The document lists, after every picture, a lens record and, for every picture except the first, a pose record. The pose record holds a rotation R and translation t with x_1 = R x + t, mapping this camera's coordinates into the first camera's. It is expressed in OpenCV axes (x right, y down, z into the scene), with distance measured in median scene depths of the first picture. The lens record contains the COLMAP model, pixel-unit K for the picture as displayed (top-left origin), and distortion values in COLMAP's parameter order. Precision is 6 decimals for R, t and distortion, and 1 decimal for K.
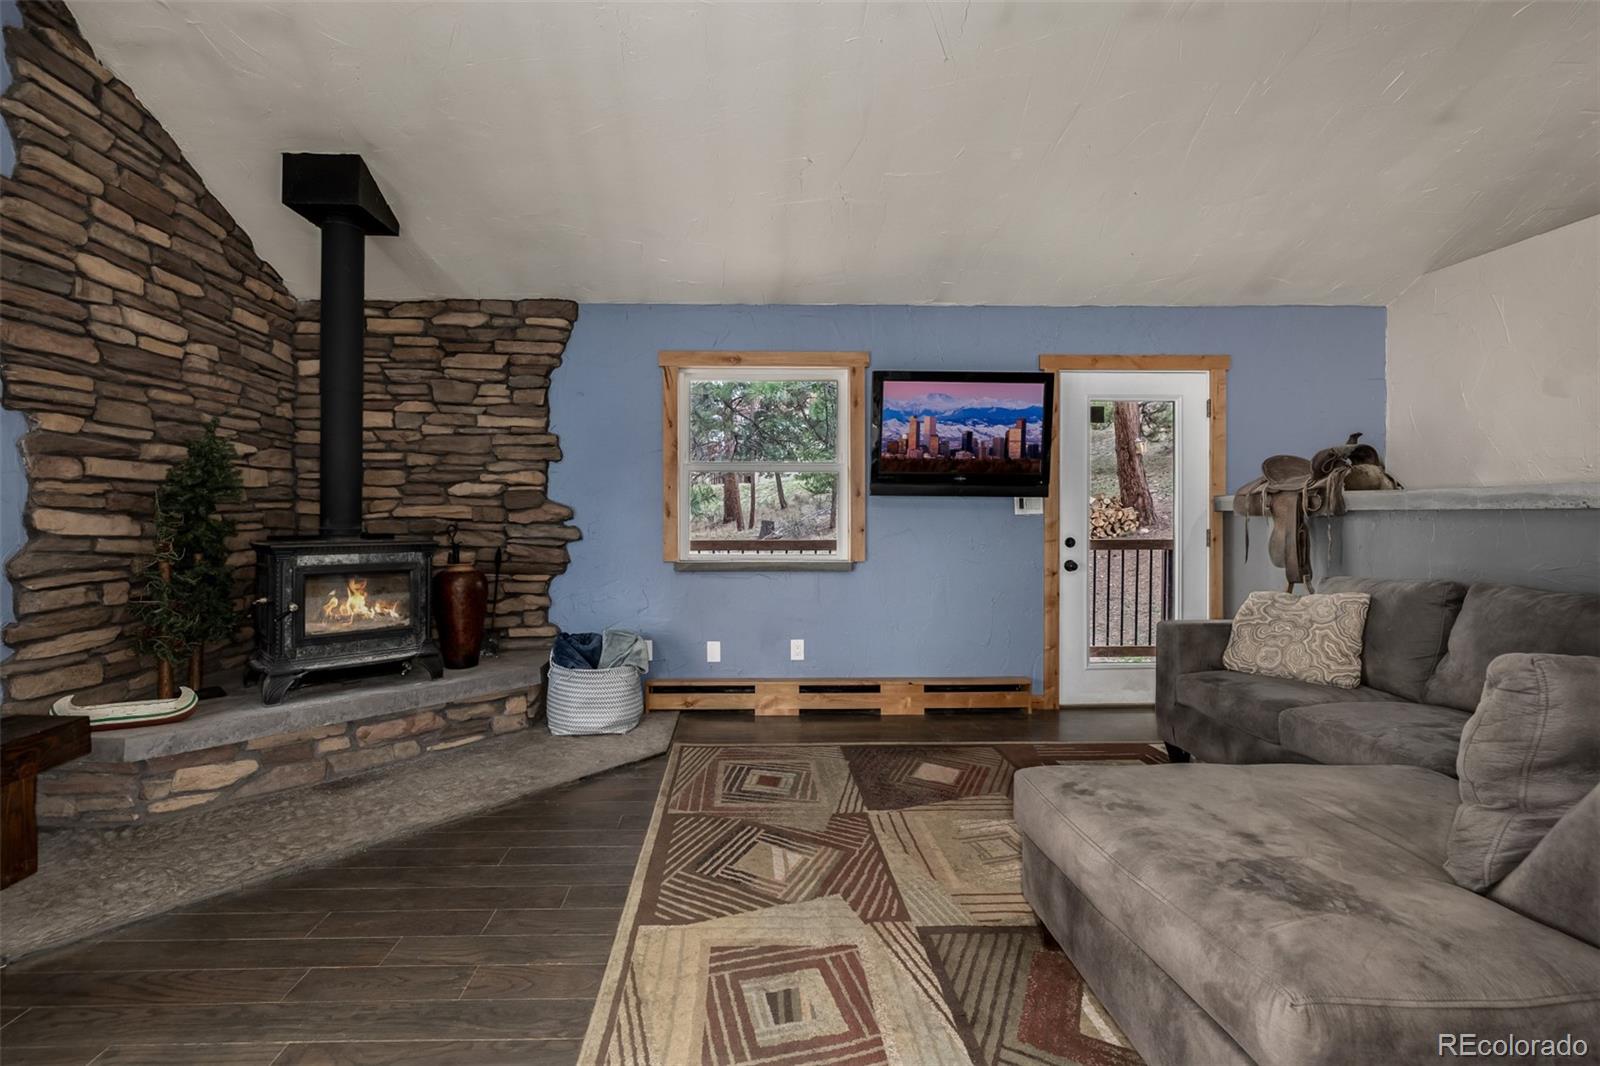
lens RADIAL K [[679.2, 0, 770.4], [0, 679.2, 522.4], [0, 0, 1]] dist [0.002788, -0.002122]
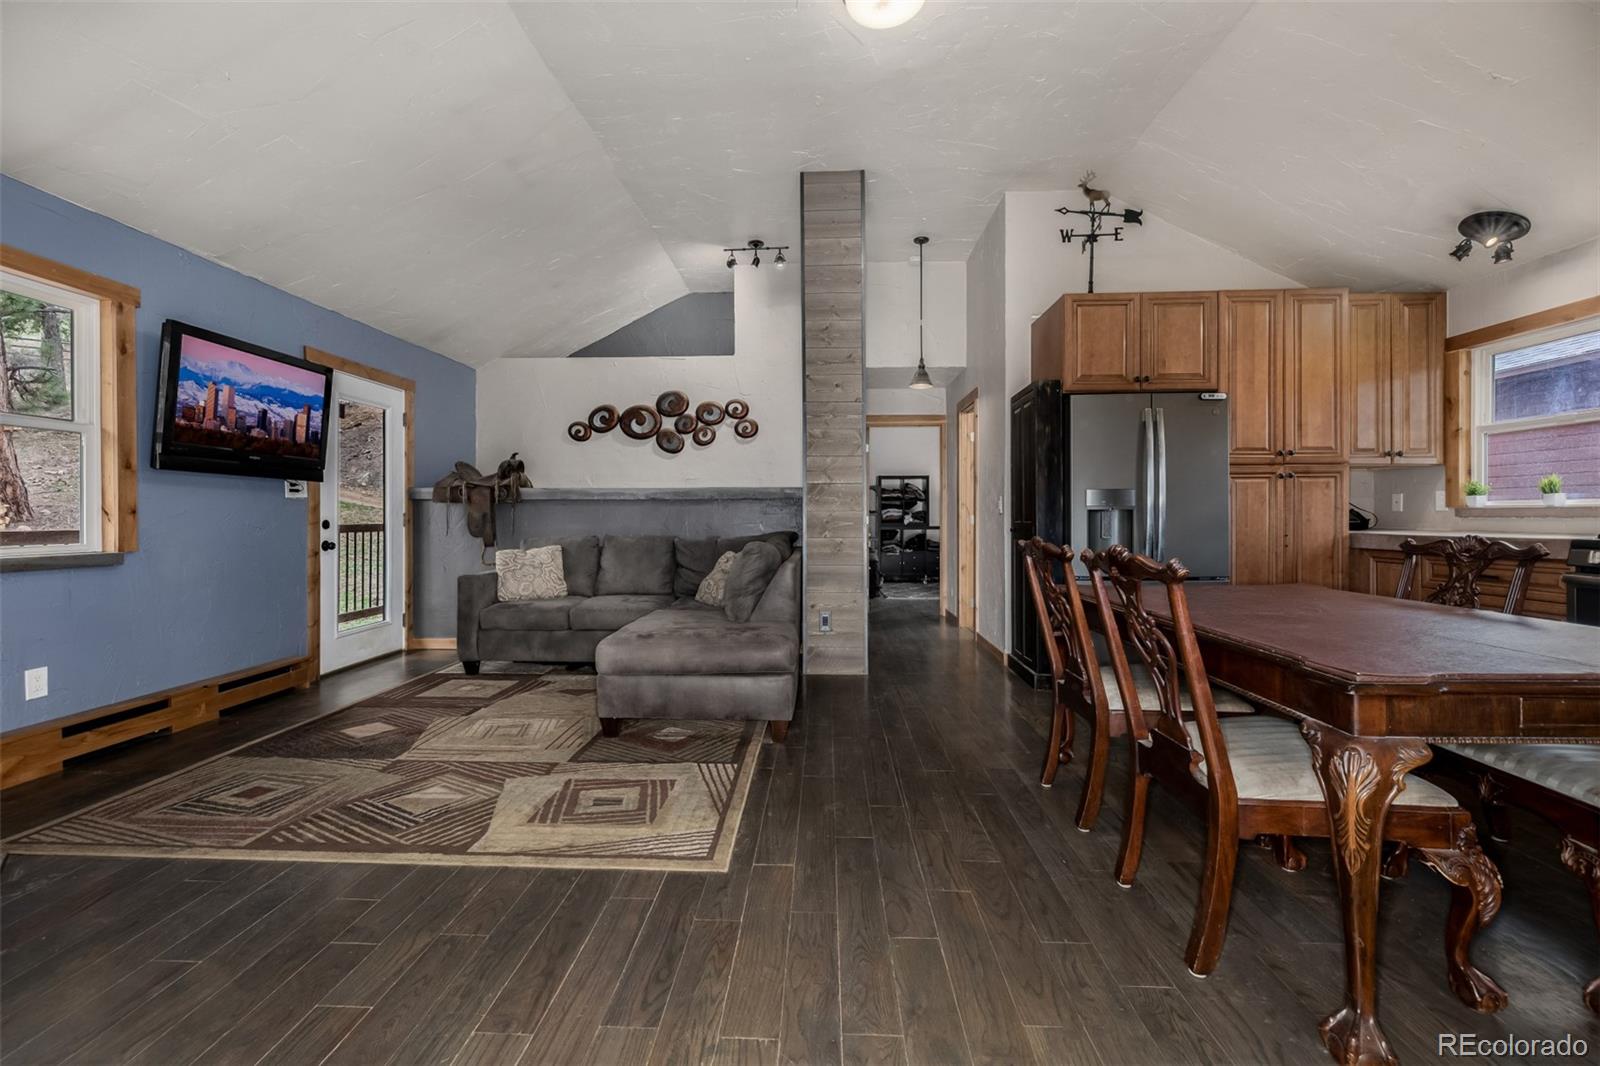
lens RADIAL K [[679.2, 0, 785.2], [0, 679.2, 516.2], [0, 0, 1]] dist [0.002788, -0.002122]
pose [[0.084652, -0.000101, 0.996411, -0.685531], [0.008795, 0.999961, -0.000646, 0.028118], [-0.996372, 0.008818, 0.084649, 0.208785]]
